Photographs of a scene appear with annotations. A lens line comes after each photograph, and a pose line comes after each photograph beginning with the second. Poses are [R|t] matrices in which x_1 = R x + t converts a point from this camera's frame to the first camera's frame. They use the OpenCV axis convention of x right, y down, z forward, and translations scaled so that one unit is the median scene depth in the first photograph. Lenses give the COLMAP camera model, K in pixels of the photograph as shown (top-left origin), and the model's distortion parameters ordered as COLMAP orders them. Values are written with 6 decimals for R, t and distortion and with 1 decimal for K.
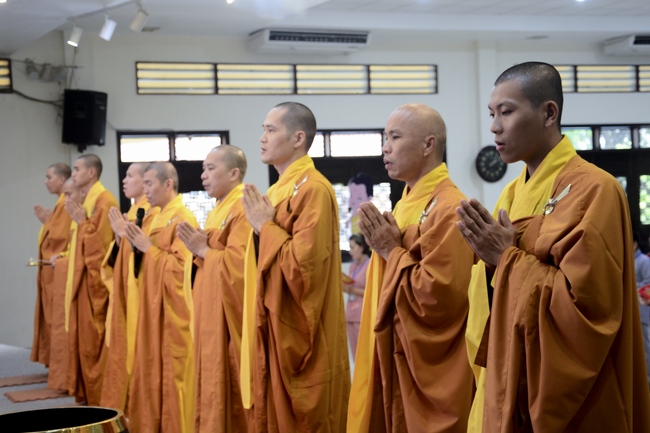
lens RADIAL K [[1143.7, 0, 325.0], [0, 1143.7, 216.5], [0, 0, 1]] dist [0.147759, -0.009594]
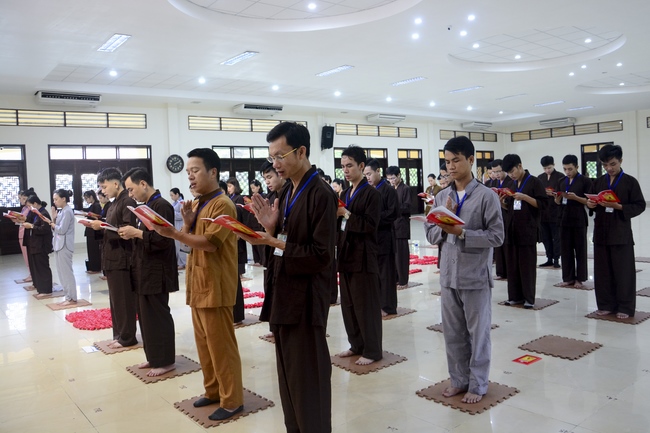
lens RADIAL K [[485.3, 0, 325.0], [0, 485.3, 216.5], [0, 0, 1]] dist [-0.083145, -0.002542]
pose [[0.968713, -0.004145, 0.248148, 0.193560], [-0.012048, 0.997896, 0.063702, -0.010957], [-0.247890, -0.064699, 0.966625, 0.110351]]
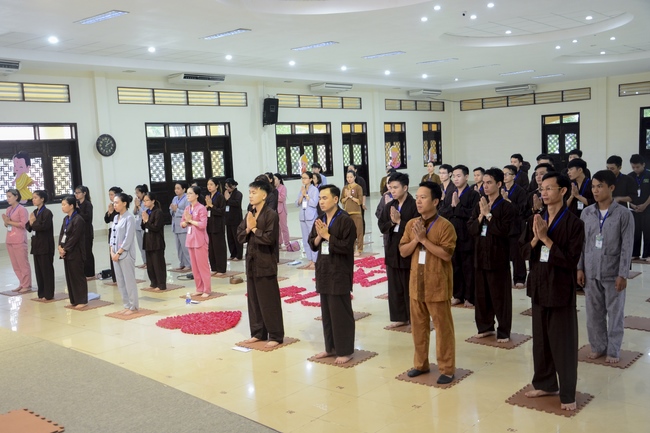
lens RADIAL K [[655.9, 0, 325.0], [0, 655.9, 216.5], [0, 0, 1]] dist [-0.006105, 0.042211]
pose [[0.885602, -0.053375, 0.461369, -0.020646], [0.024671, 0.997378, 0.068027, 0.000985], [-0.463790, -0.048862, 0.884597, -0.008534]]
